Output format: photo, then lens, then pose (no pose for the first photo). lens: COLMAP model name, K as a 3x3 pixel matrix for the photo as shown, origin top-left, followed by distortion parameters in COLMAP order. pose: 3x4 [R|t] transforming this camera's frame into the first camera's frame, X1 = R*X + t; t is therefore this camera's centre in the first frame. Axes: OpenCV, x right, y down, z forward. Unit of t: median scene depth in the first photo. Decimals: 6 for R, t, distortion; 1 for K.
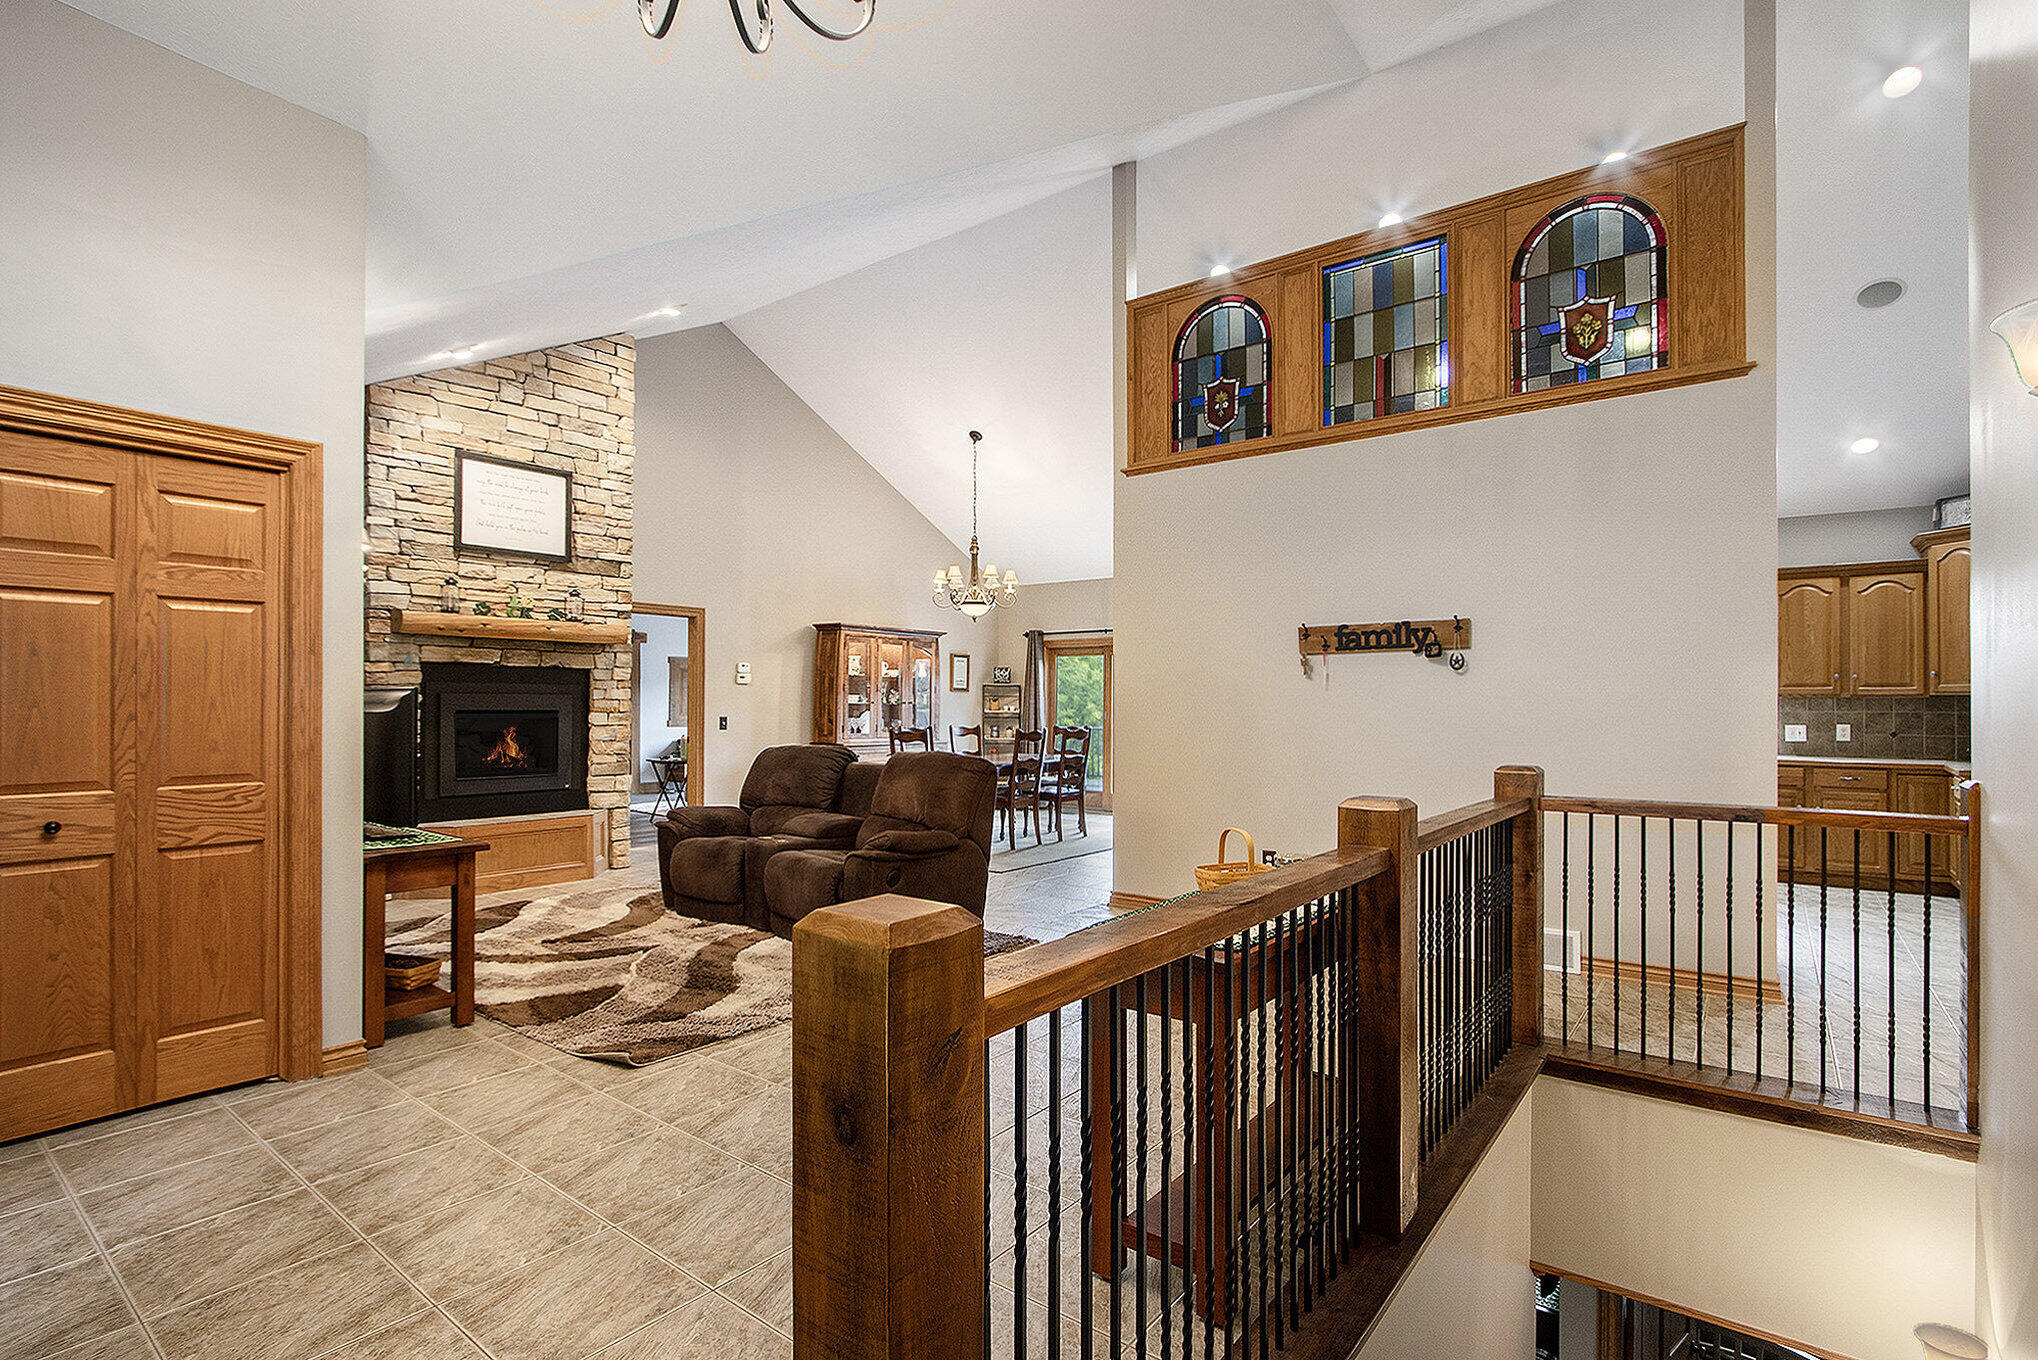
lens RADIAL K [[988.4, 0, 1020.0], [0, 988.4, 727.0], [0, 0, 1]] dist [0.000743, -0.000026]
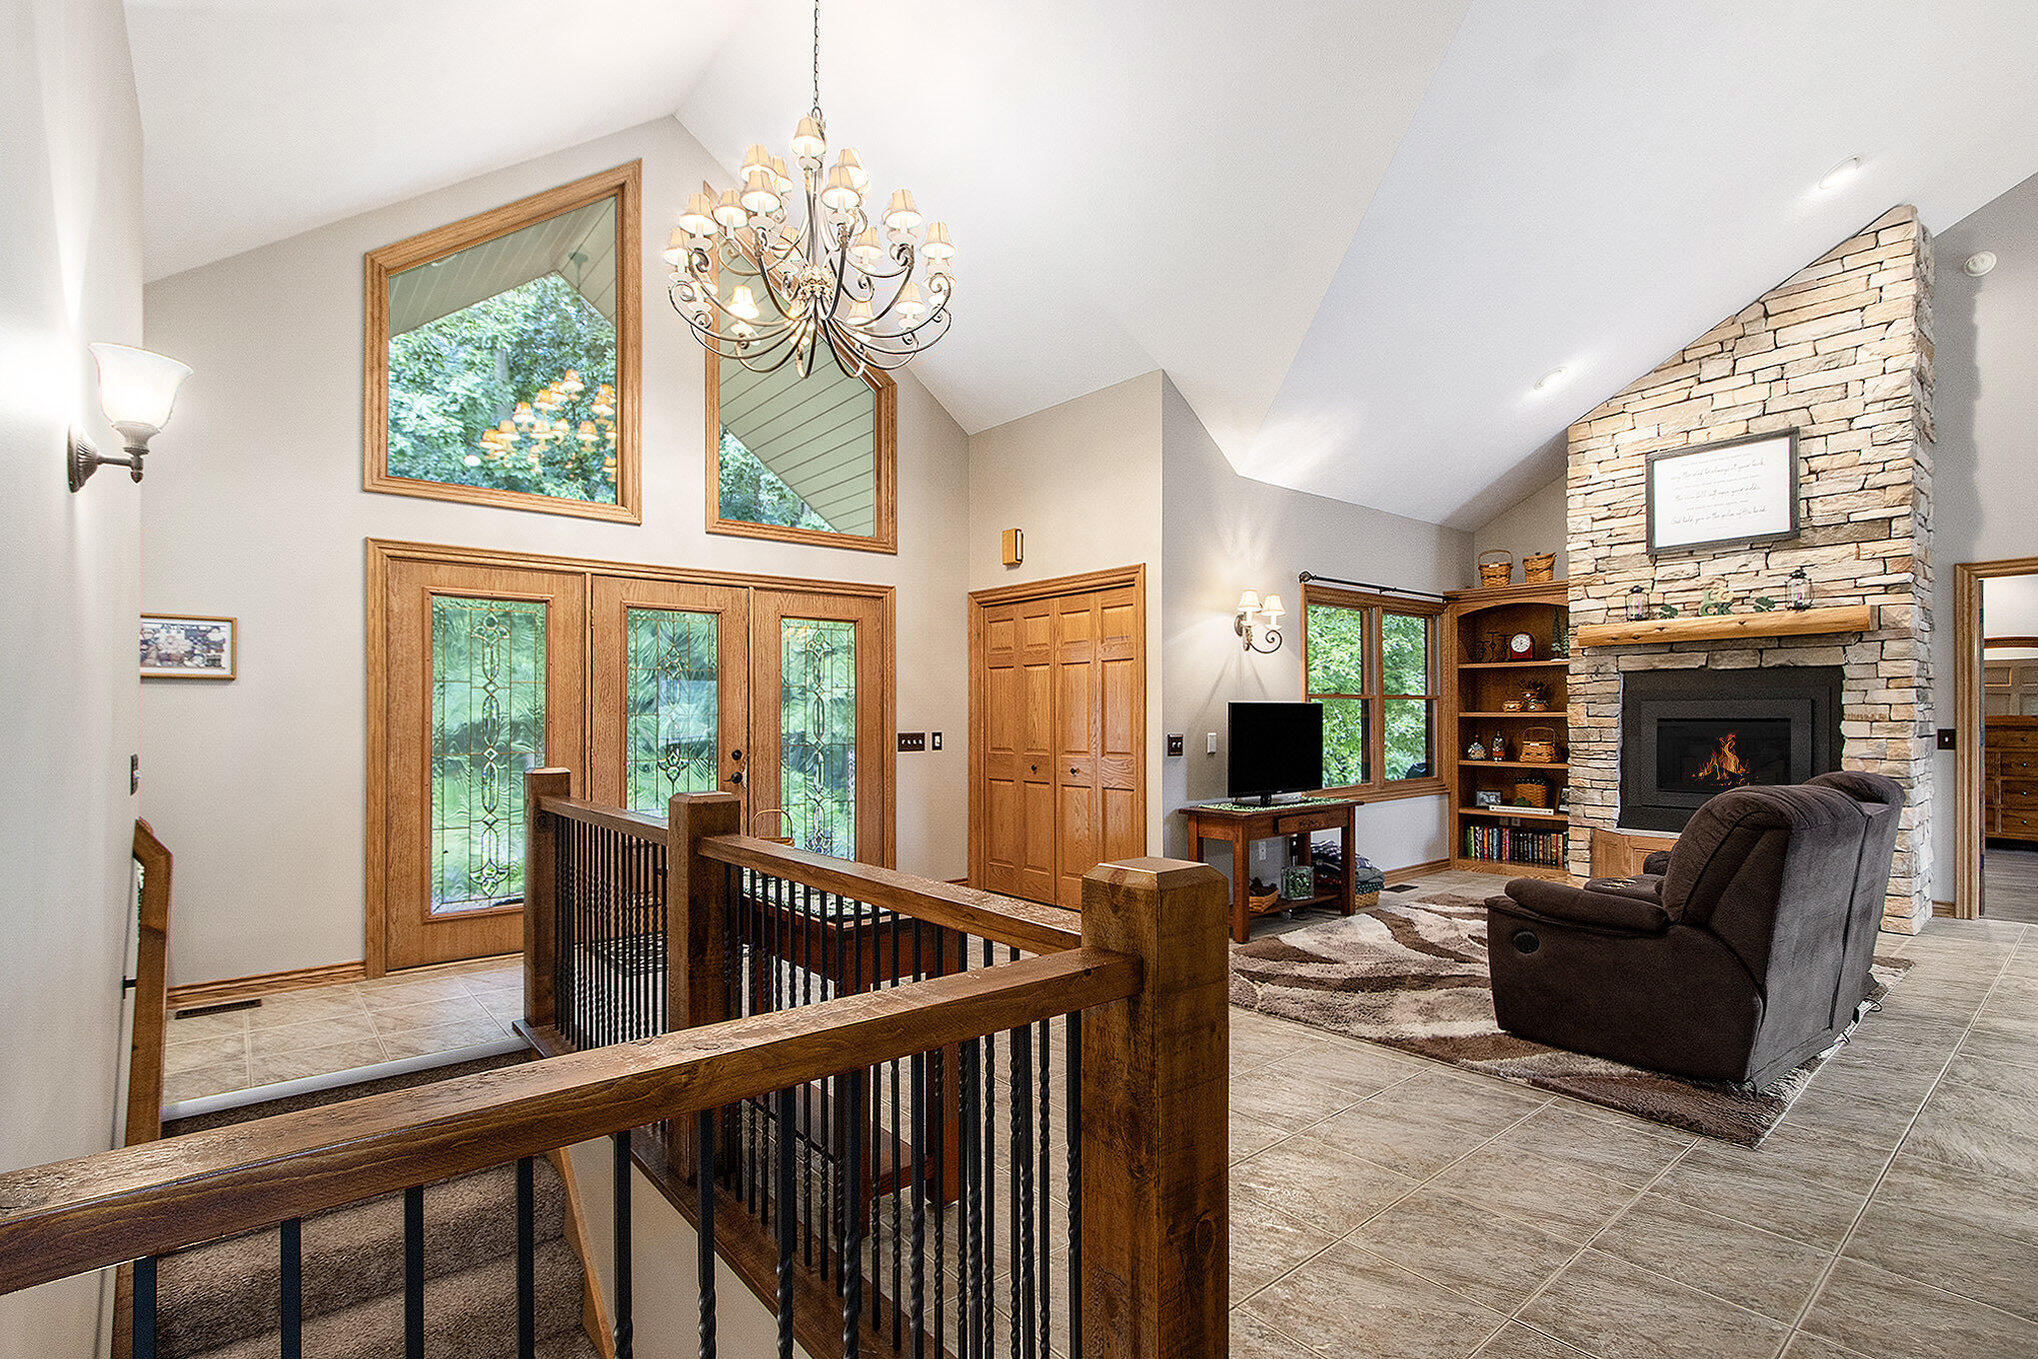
lens RADIAL K [[953.4, 0, 1023.0], [0, 953.4, 728.8], [0, 0, 1]] dist [0.001485, -0.006803]
pose [[-0.221161, 0.010834, -0.975177, 0.473077], [-0.017098, 0.999742, 0.014984, -0.009181], [0.975088, 0.019987, -0.220918, 0.571426]]
